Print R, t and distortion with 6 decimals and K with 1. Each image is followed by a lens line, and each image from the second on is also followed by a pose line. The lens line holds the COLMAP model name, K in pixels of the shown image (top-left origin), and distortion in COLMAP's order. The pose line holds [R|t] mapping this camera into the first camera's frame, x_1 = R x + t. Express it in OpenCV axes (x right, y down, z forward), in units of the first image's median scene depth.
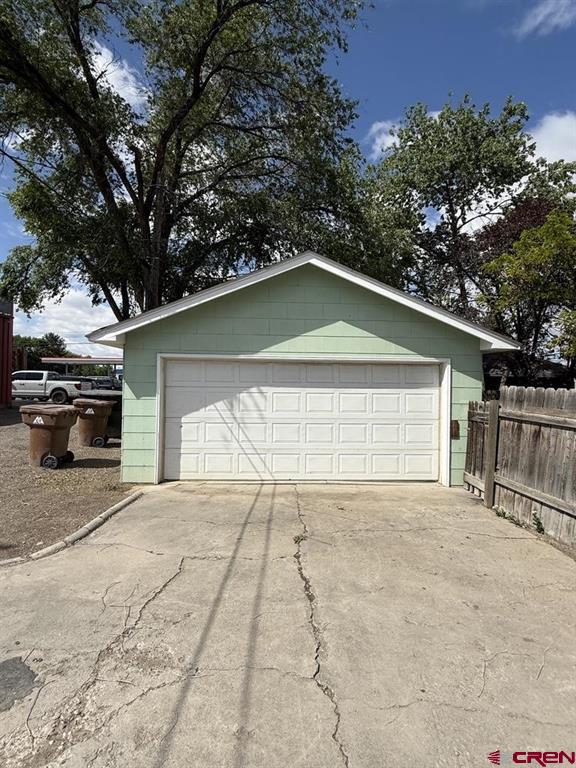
lens RADIAL K [[372.4, 0, 288.0], [0, 372.4, 384.0], [0, 0, 1]] dist [0.000153, -0.001229]
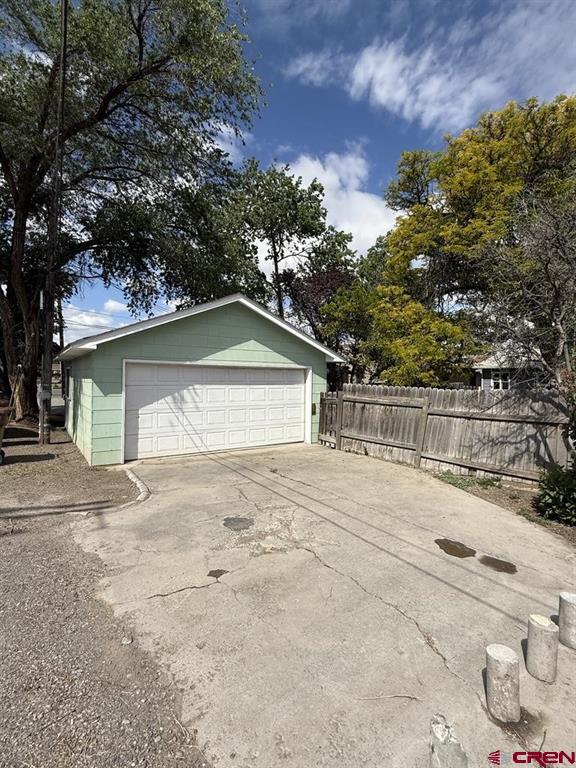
lens RADIAL K [[372.4, 0, 288.0], [0, 372.4, 384.0], [0, 0, 1]] dist [0.000153, -0.001229]
pose [[0.842560, -0.010795, 0.538495, -0.543753], [-0.002192, 0.999722, 0.023470, -0.028612], [-0.538598, -0.020955, 0.842302, -0.335167]]
